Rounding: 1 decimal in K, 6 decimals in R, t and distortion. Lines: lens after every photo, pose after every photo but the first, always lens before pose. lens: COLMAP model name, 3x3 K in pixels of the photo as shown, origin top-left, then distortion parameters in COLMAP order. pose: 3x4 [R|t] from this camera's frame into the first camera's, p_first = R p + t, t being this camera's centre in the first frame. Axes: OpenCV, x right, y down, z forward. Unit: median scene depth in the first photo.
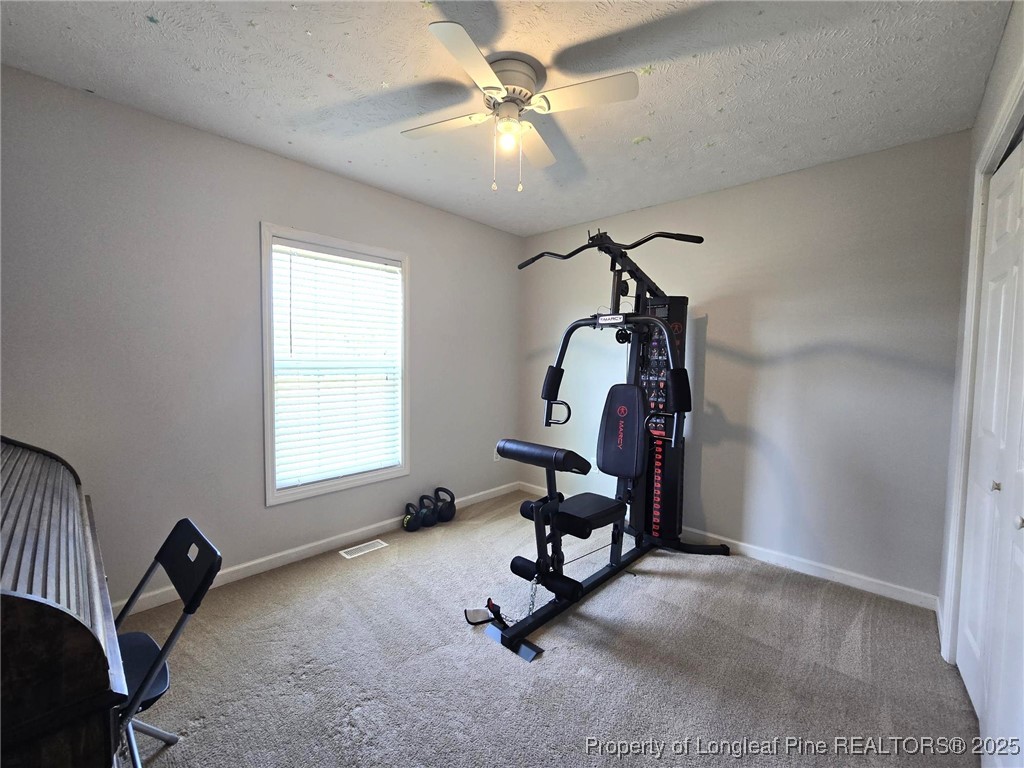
lens RADIAL K [[419.4, 0, 514.8], [0, 419.4, 382.0], [0, 0, 1]] dist [0.001420, -0.001463]
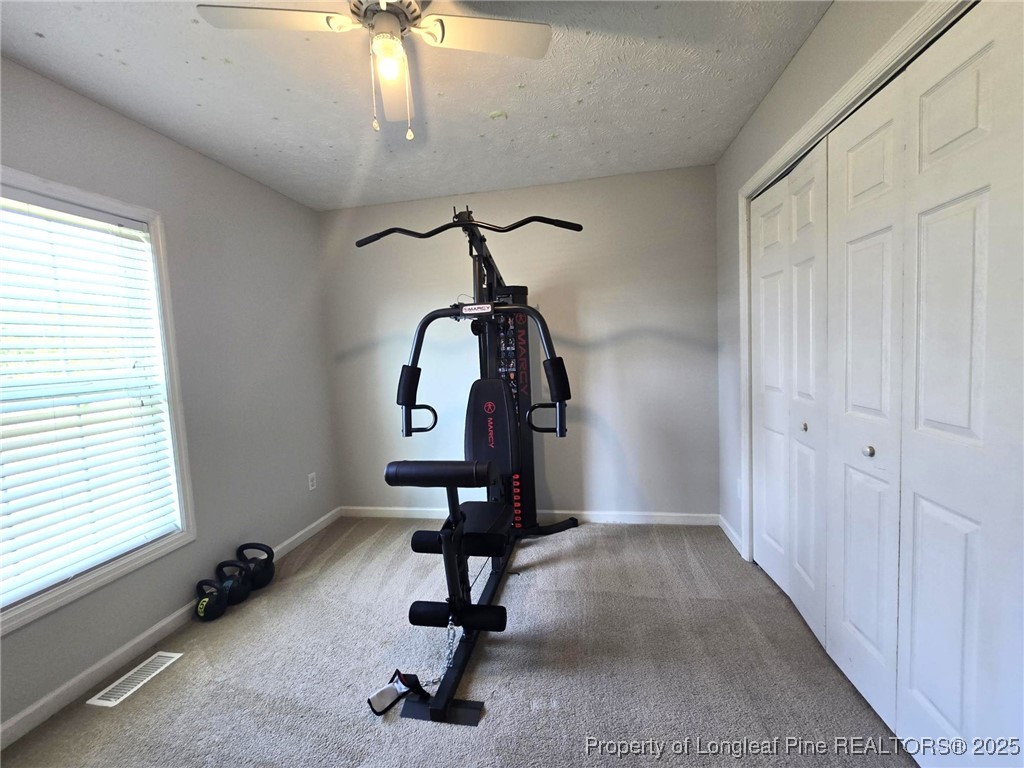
lens RADIAL K [[419.4, 0, 510.9], [0, 419.4, 381.4], [0, 0, 1]] dist [0.001420, -0.001463]
pose [[0.843819, -0.096656, 0.527851, -0.201778], [0.089554, 0.995215, 0.039075, -0.021574], [-0.529102, 0.014299, 0.848438, 0.188466]]
